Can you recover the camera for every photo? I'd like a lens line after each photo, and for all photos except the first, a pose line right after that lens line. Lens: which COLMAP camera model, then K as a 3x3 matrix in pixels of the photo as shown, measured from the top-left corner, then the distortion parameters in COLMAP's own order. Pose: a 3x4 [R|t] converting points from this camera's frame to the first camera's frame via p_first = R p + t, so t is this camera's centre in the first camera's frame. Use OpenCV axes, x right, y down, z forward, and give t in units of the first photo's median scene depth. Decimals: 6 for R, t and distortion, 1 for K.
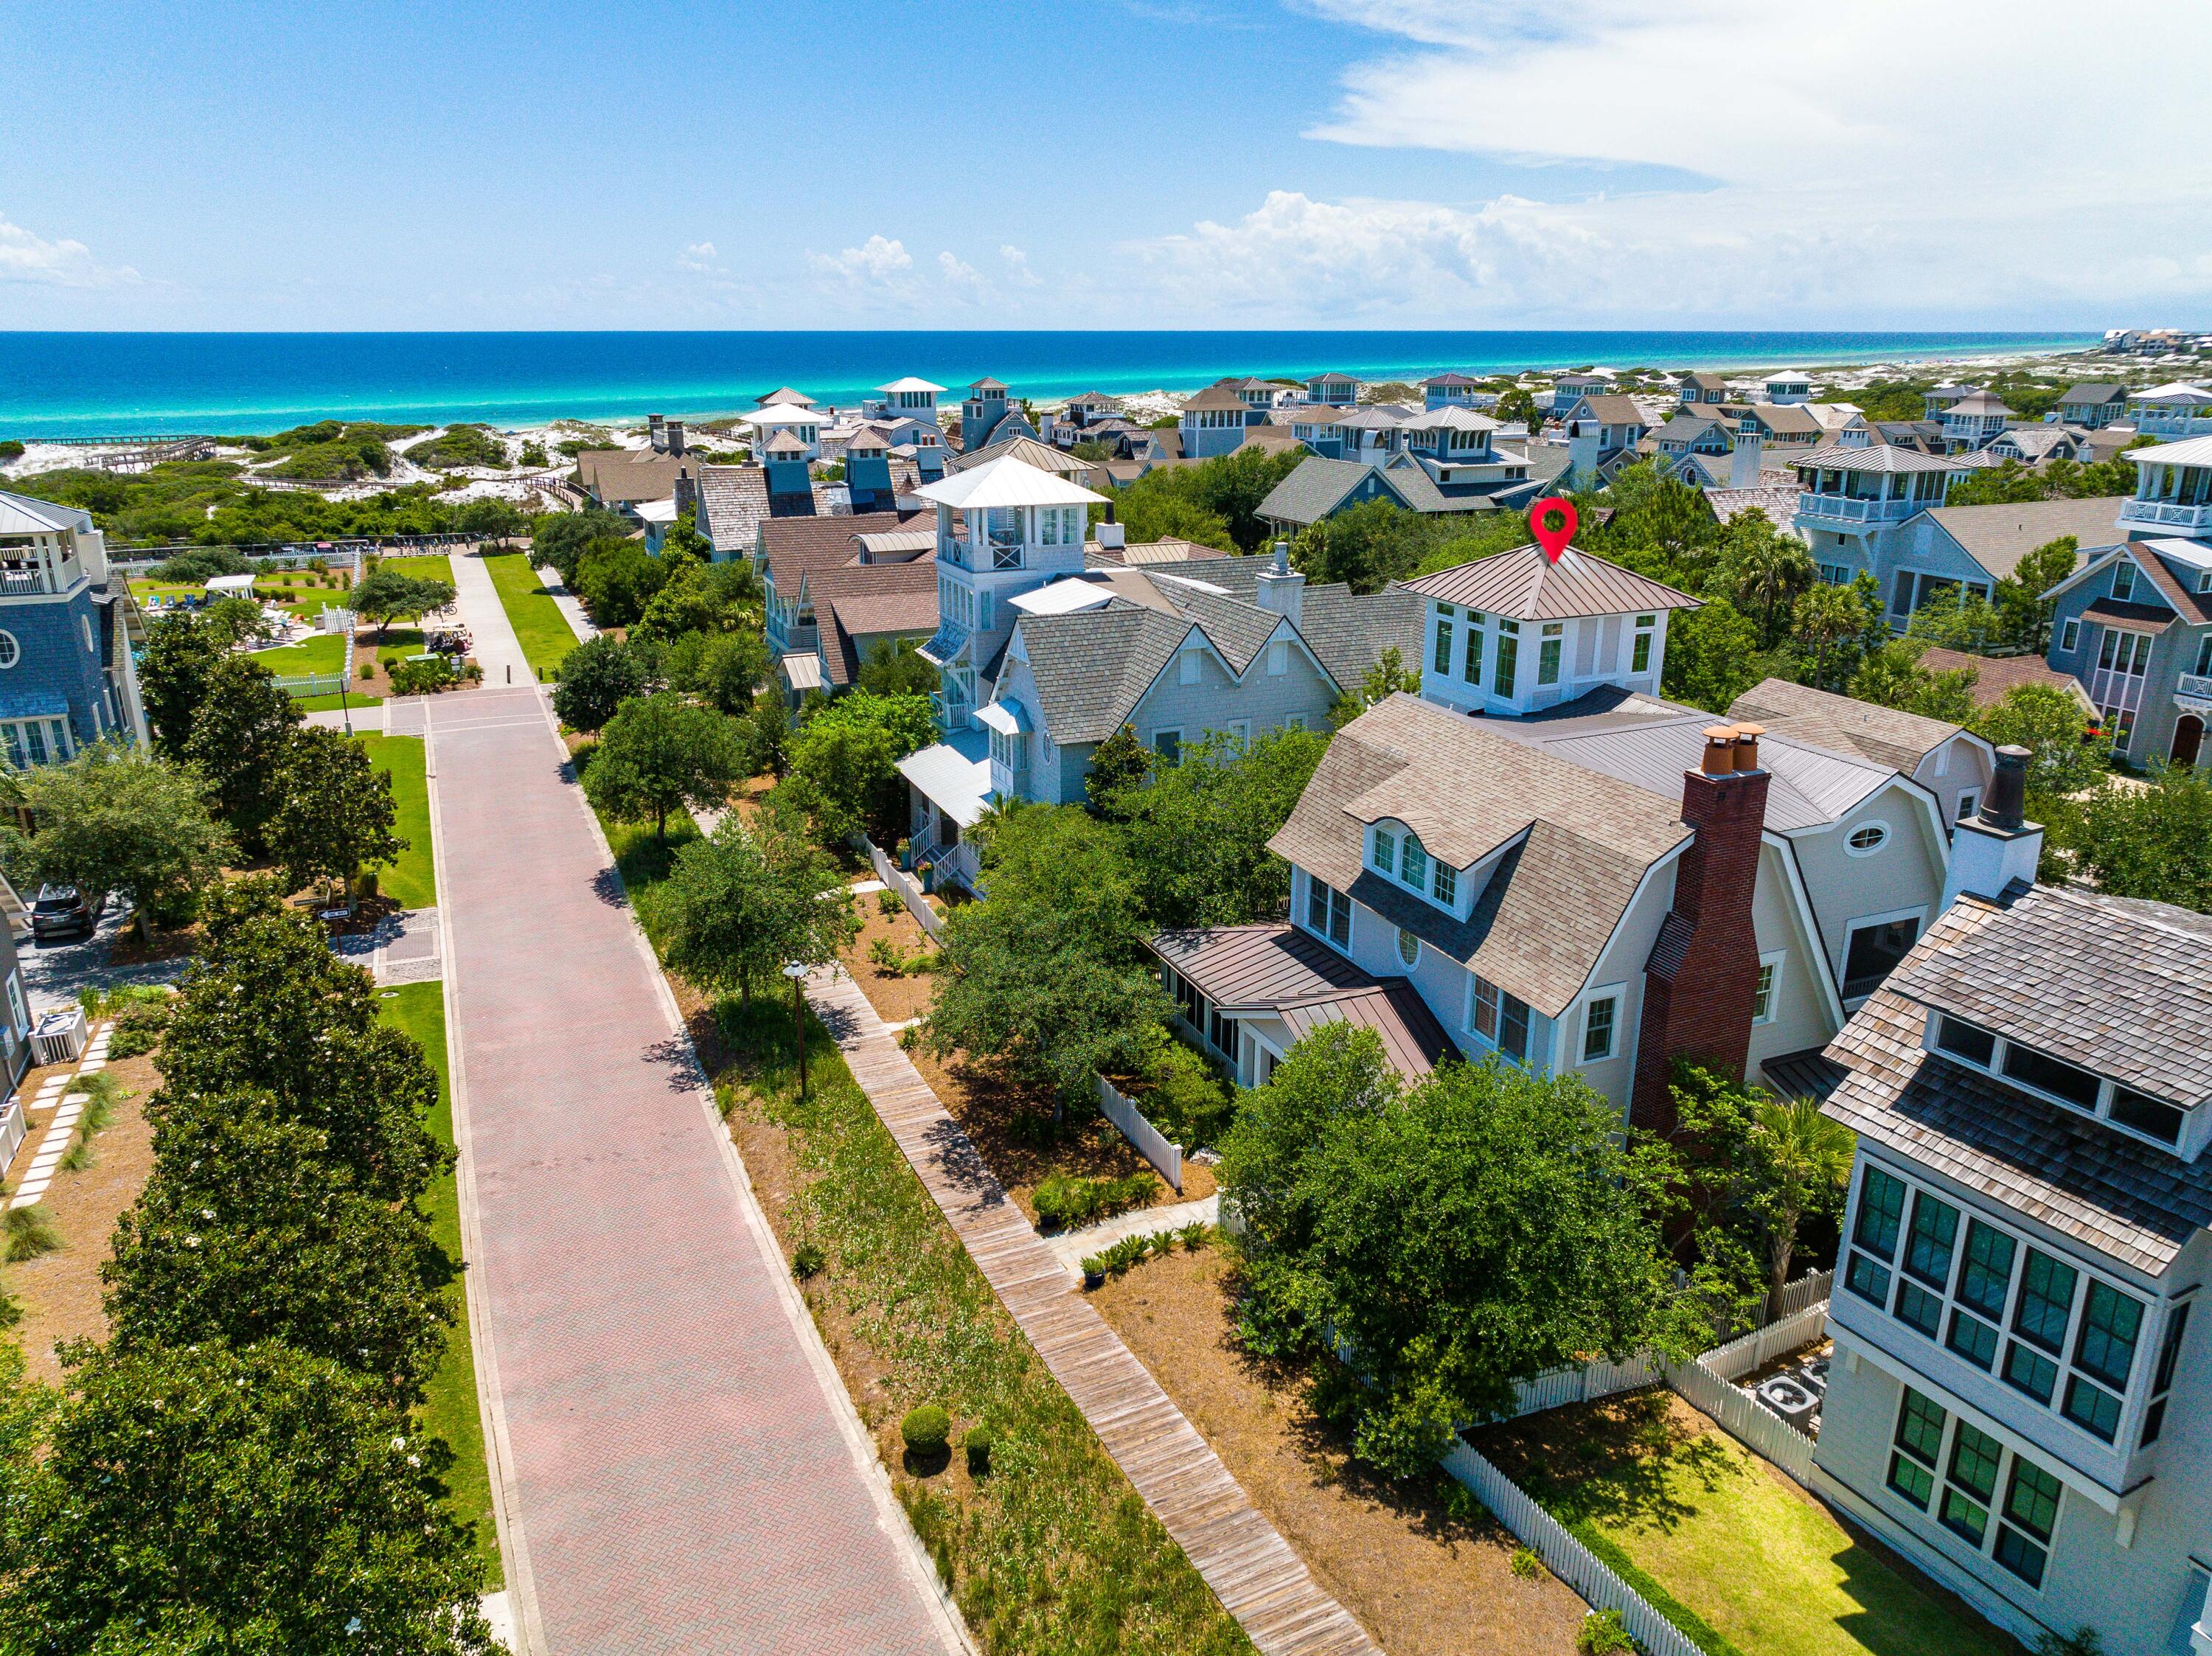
lens RADIAL K [[1529.8, 0, 1111.5], [0, 1529.8, 793.5], [0, 0, 1]] dist [-0.003061, -0.001467]
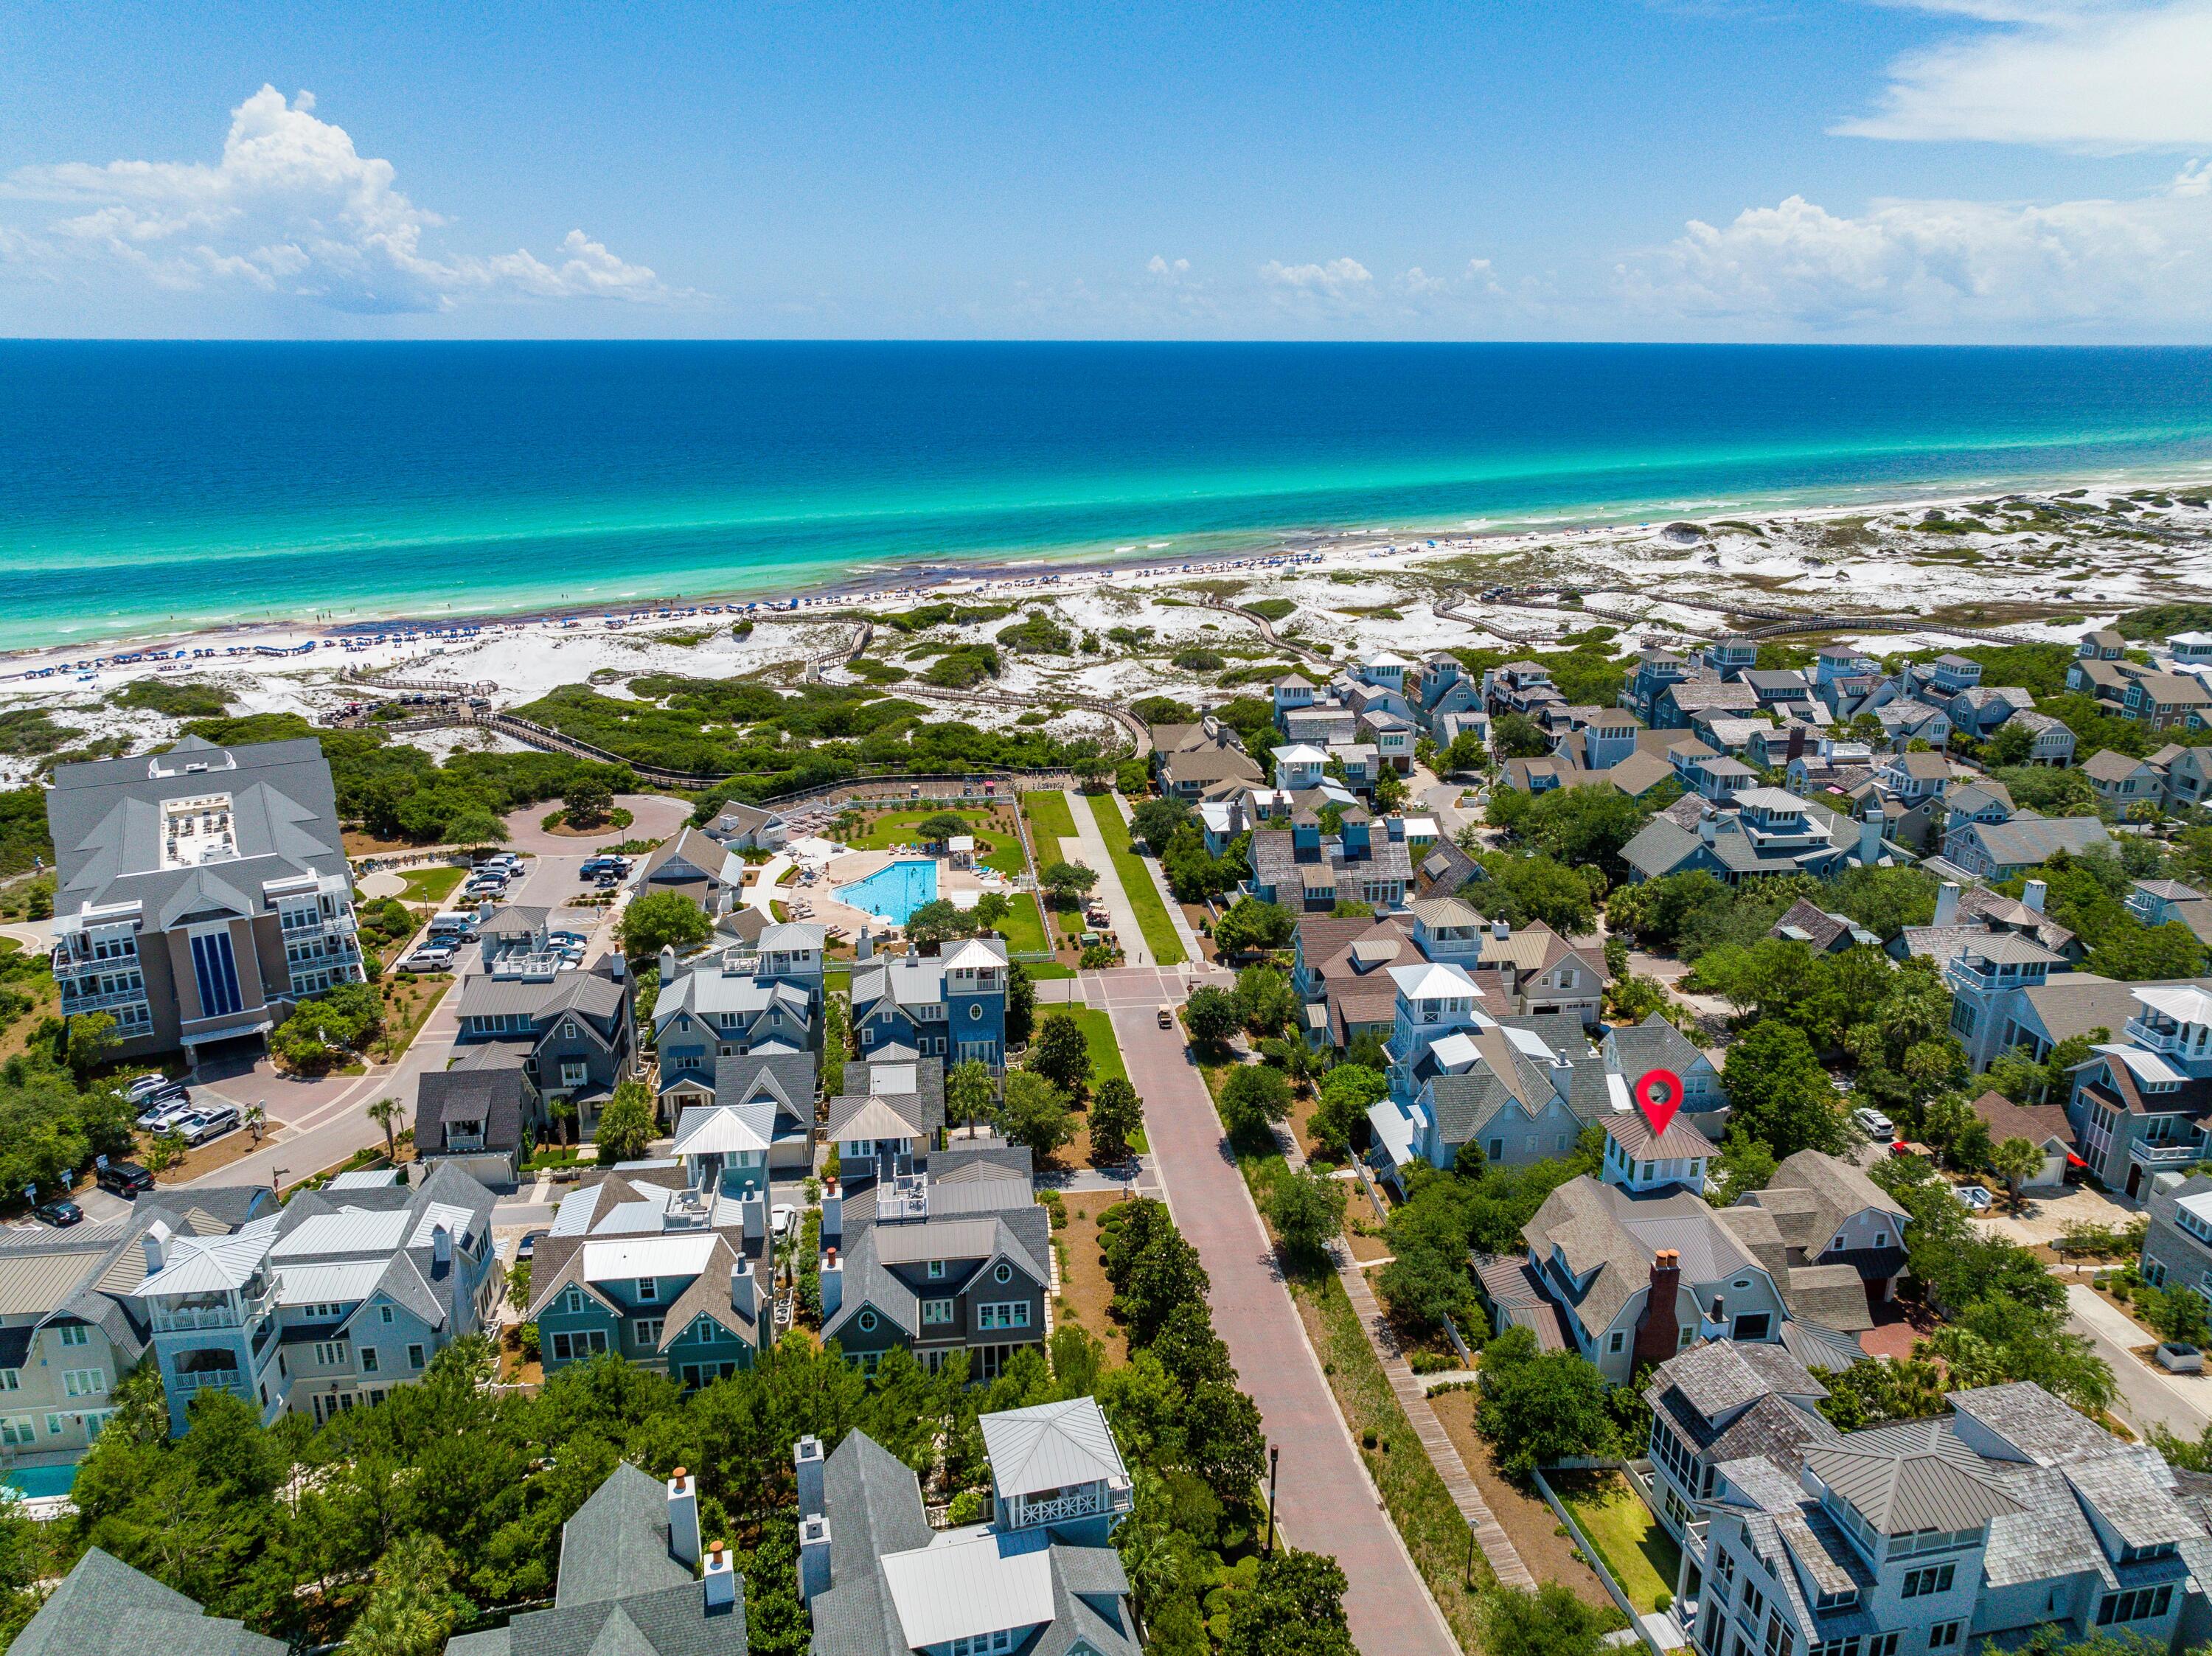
lens RADIAL K [[1529.8, 0, 1121.9], [0, 1529.8, 828.2], [0, 0, 1]] dist [-0.003061, -0.001467]
pose [[0.959288, 0.091417, -0.267225, 0.068863], [-0.086350, 0.995792, 0.030679, -0.520887], [0.268906, -0.006355, 0.963146, -1.278977]]
